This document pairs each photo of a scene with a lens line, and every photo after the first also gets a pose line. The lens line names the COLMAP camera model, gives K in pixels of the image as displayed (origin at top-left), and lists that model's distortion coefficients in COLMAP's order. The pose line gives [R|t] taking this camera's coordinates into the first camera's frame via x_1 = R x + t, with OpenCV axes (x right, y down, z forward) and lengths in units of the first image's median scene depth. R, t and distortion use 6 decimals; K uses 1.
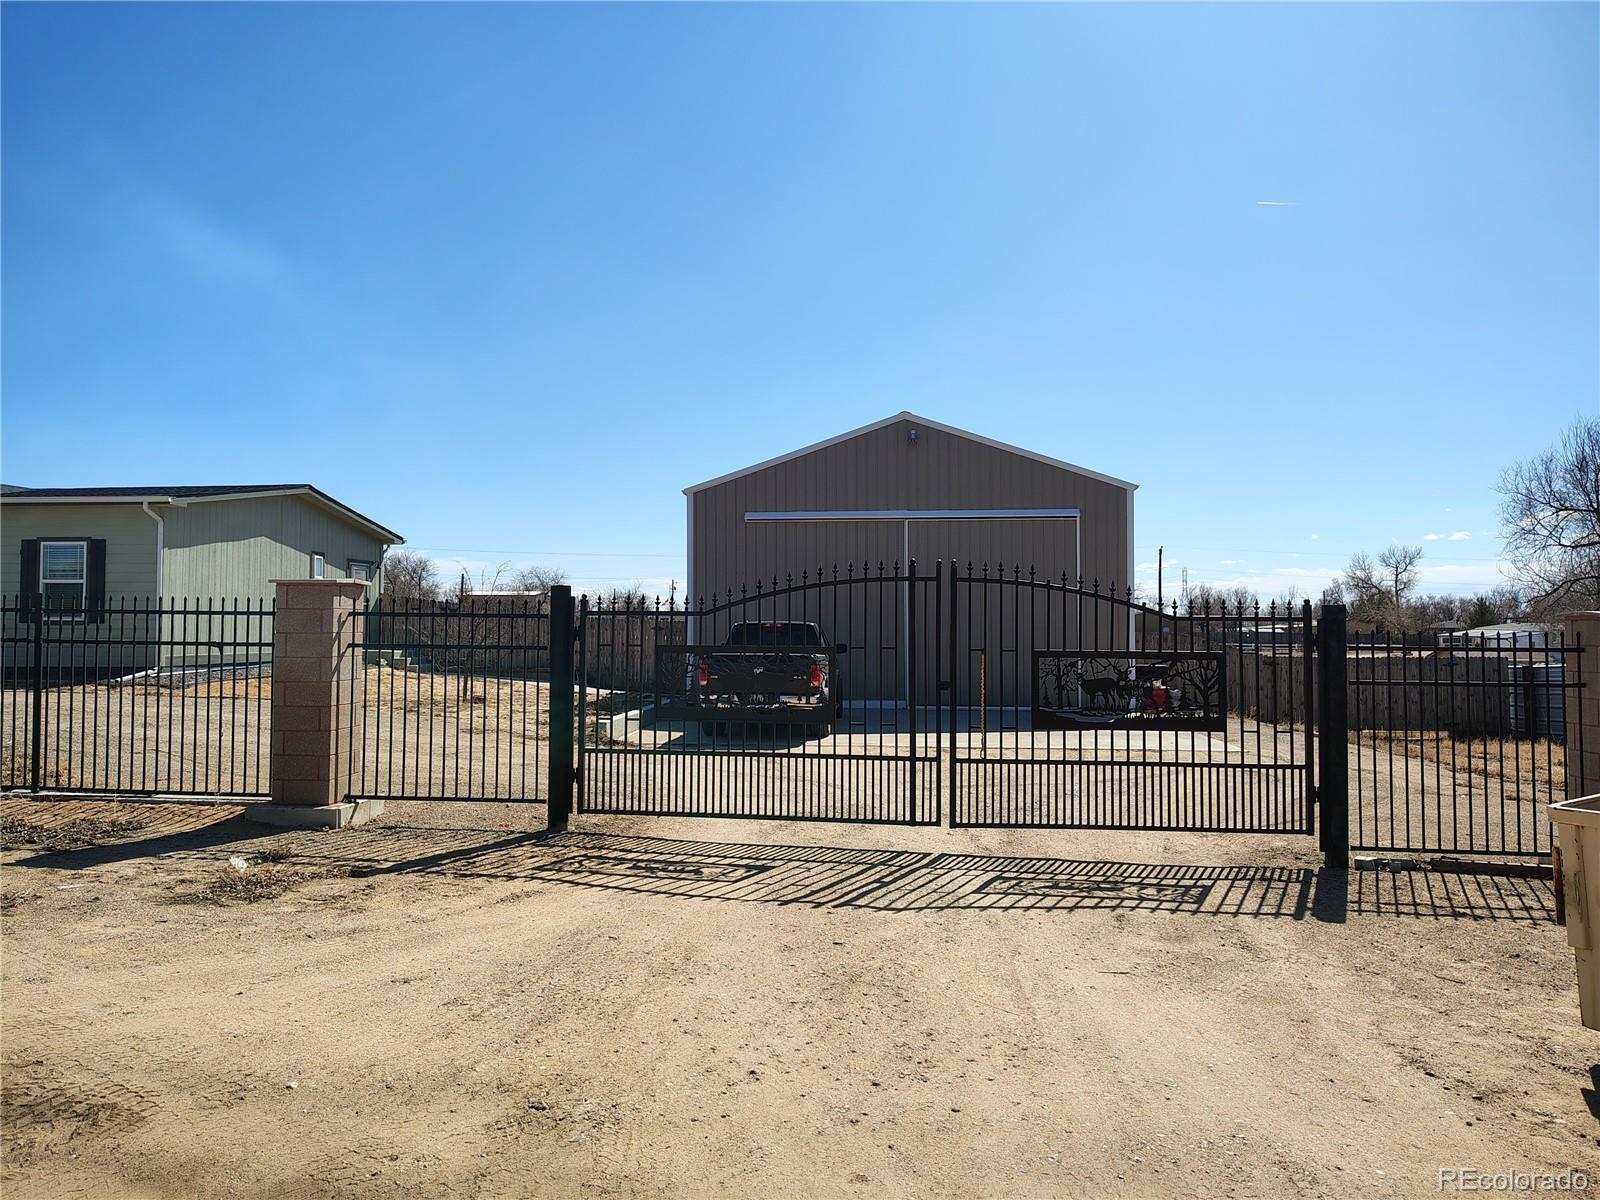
lens RADIAL K [[1083.4, 0, 800.0], [0, 1083.4, 600.0], [0, 0, 1]] dist [0.053593, -0.052273]
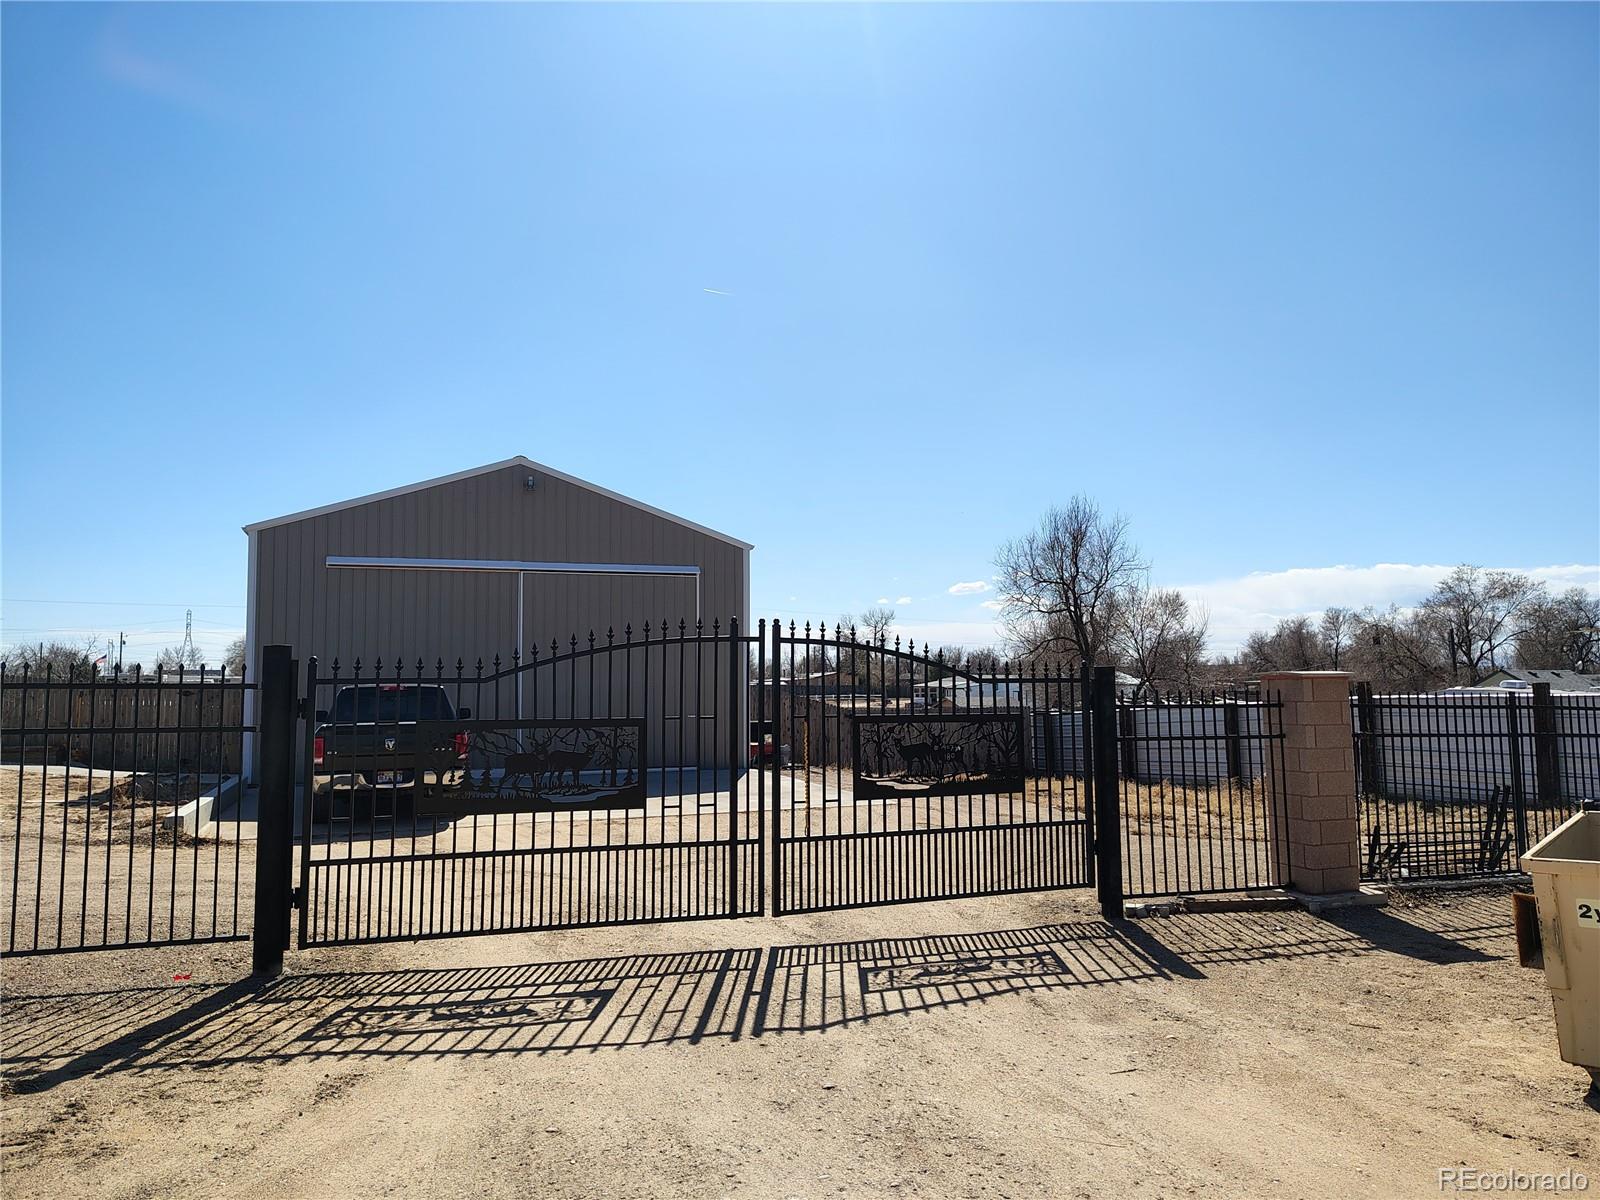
lens RADIAL K [[1083.4, 0, 800.0], [0, 1083.4, 600.0], [0, 0, 1]] dist [0.053593, -0.052273]
pose [[0.905277, 0.021378, 0.424283, -0.227563], [0.000320, 0.998698, -0.051003, -0.006016], [-0.424821, 0.046307, 0.904092, 0.165426]]
